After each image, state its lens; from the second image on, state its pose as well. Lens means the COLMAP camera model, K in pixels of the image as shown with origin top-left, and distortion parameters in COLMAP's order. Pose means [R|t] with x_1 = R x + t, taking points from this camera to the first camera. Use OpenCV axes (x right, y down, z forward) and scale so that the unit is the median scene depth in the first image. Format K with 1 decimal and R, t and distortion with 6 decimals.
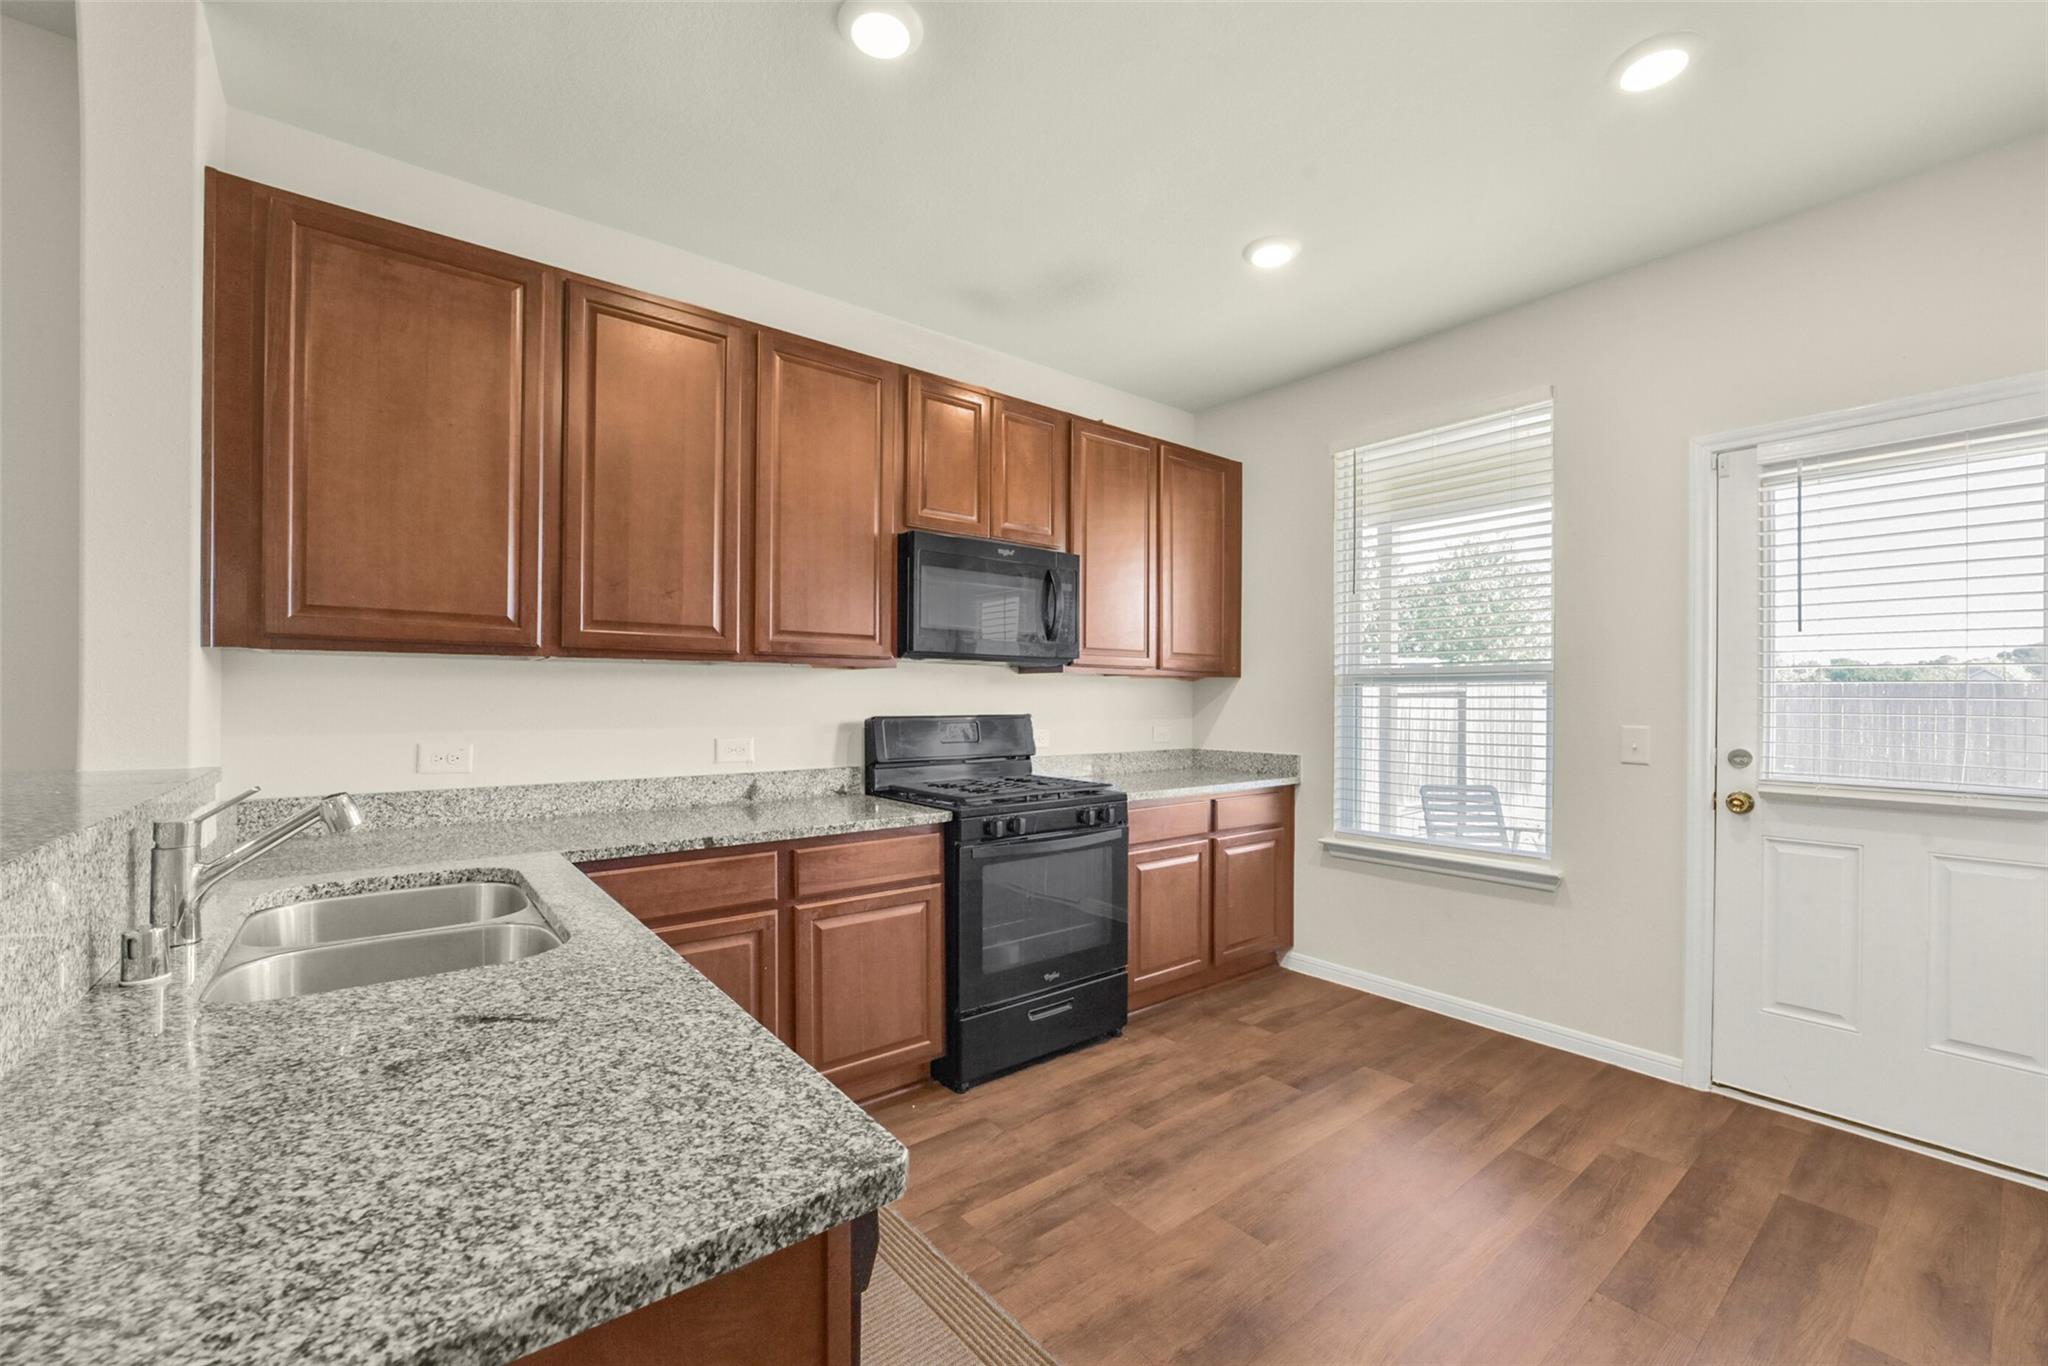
lens RADIAL K [[832.7, 0, 1028.9], [0, 832.7, 695.2], [0, 0, 1]] dist [-0.002550, 0.000327]
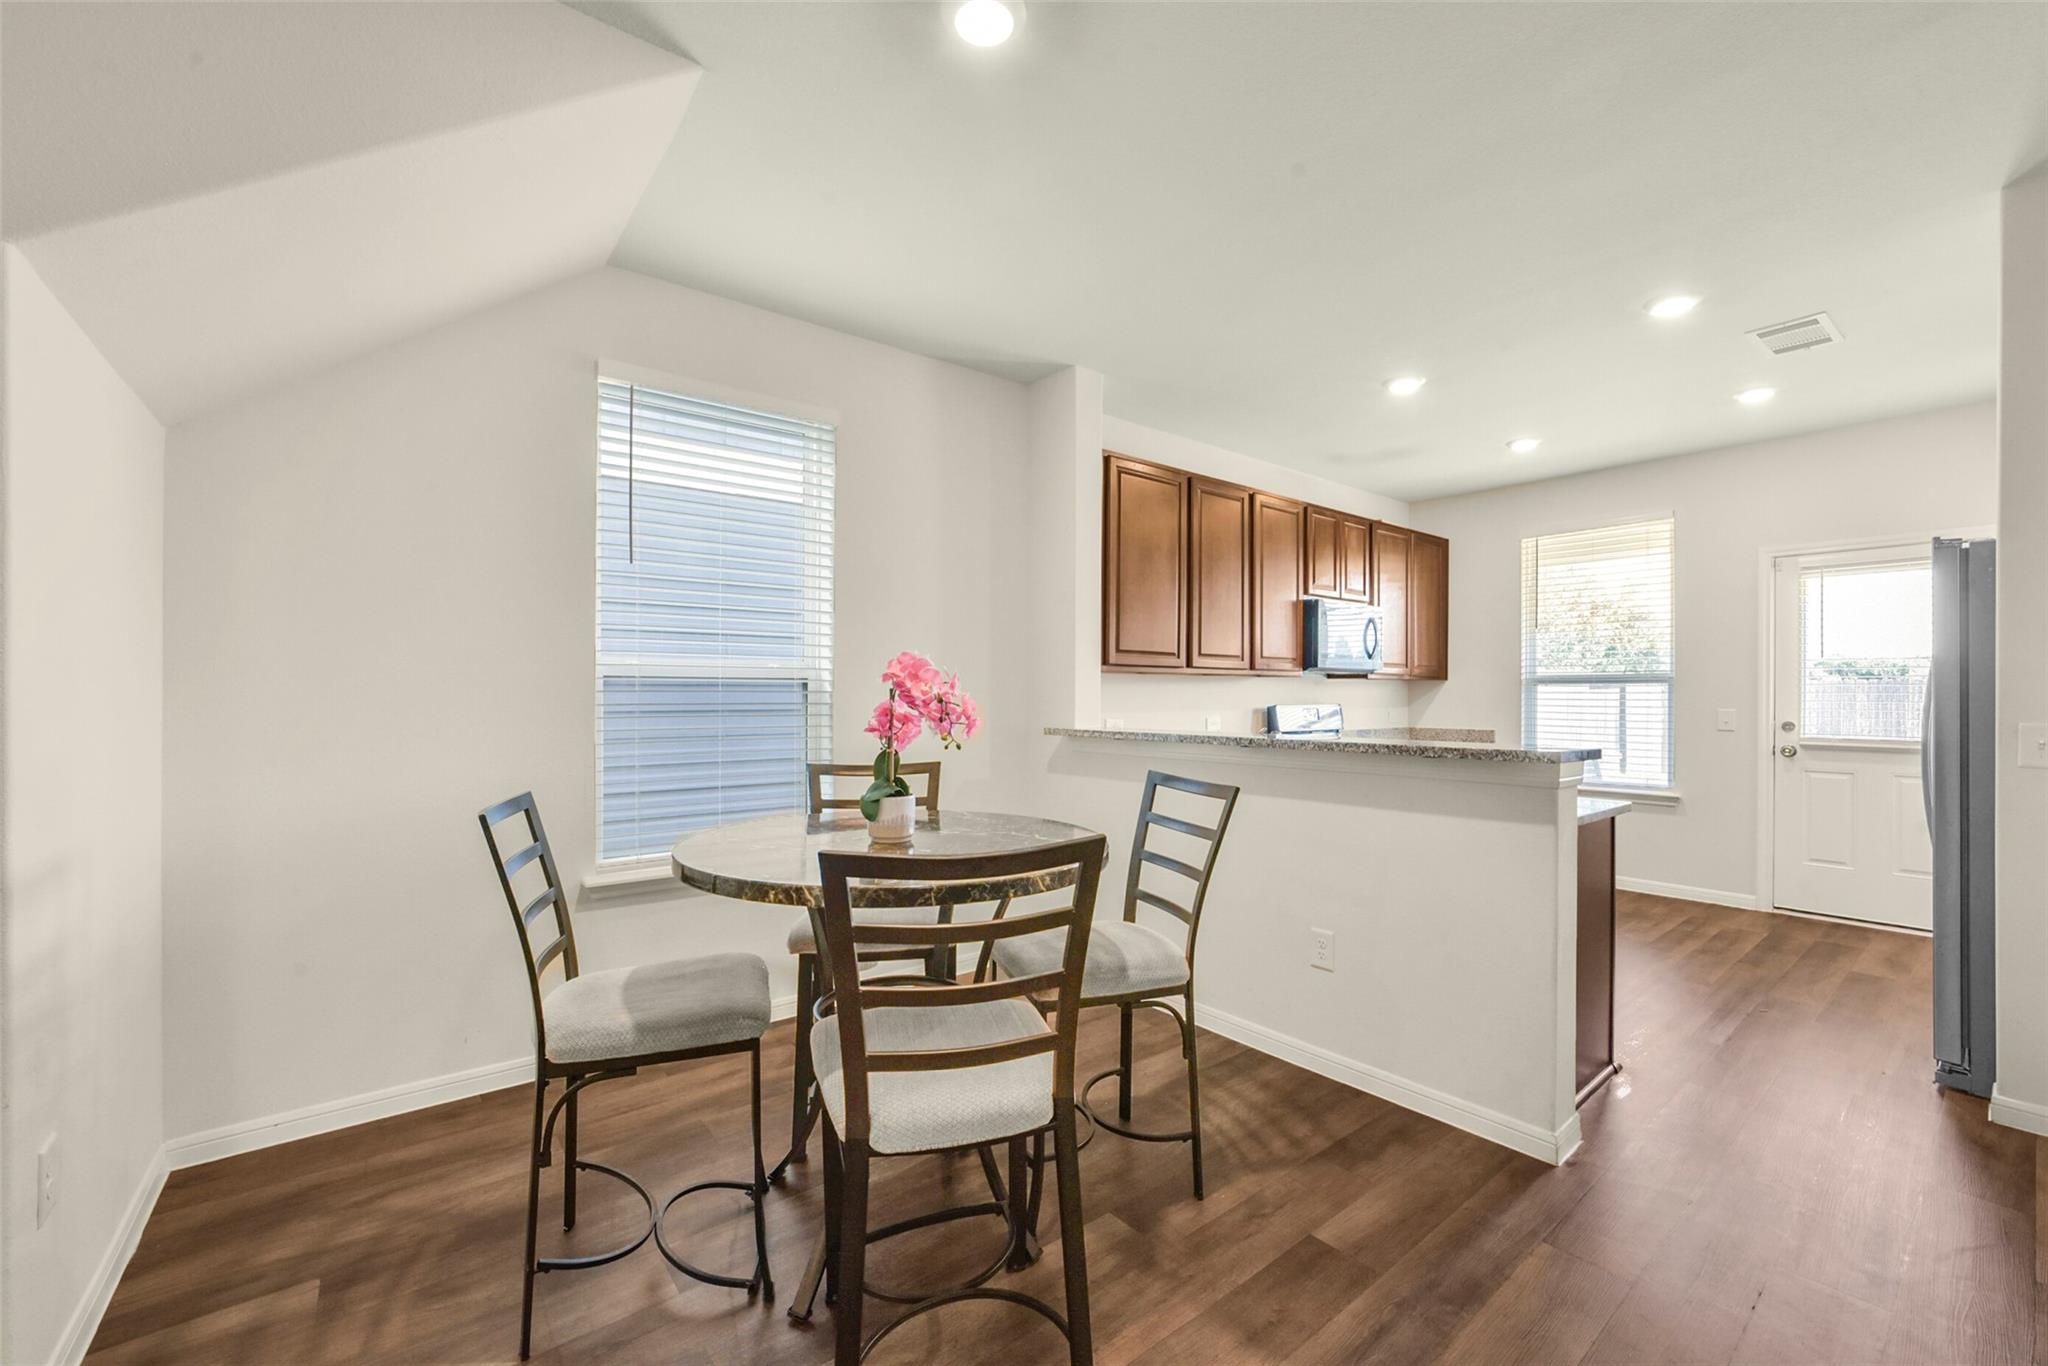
lens RADIAL K [[832.7, 0, 1023.5], [0, 832.7, 692.2], [0, 0, 1]] dist [-0.002550, 0.000327]
pose [[0.999987, -0.004901, -0.001143, -0.688317], [0.004903, 0.999986, 0.001774, -0.008031], [0.001134, -0.001779, 0.999998, -0.690905]]
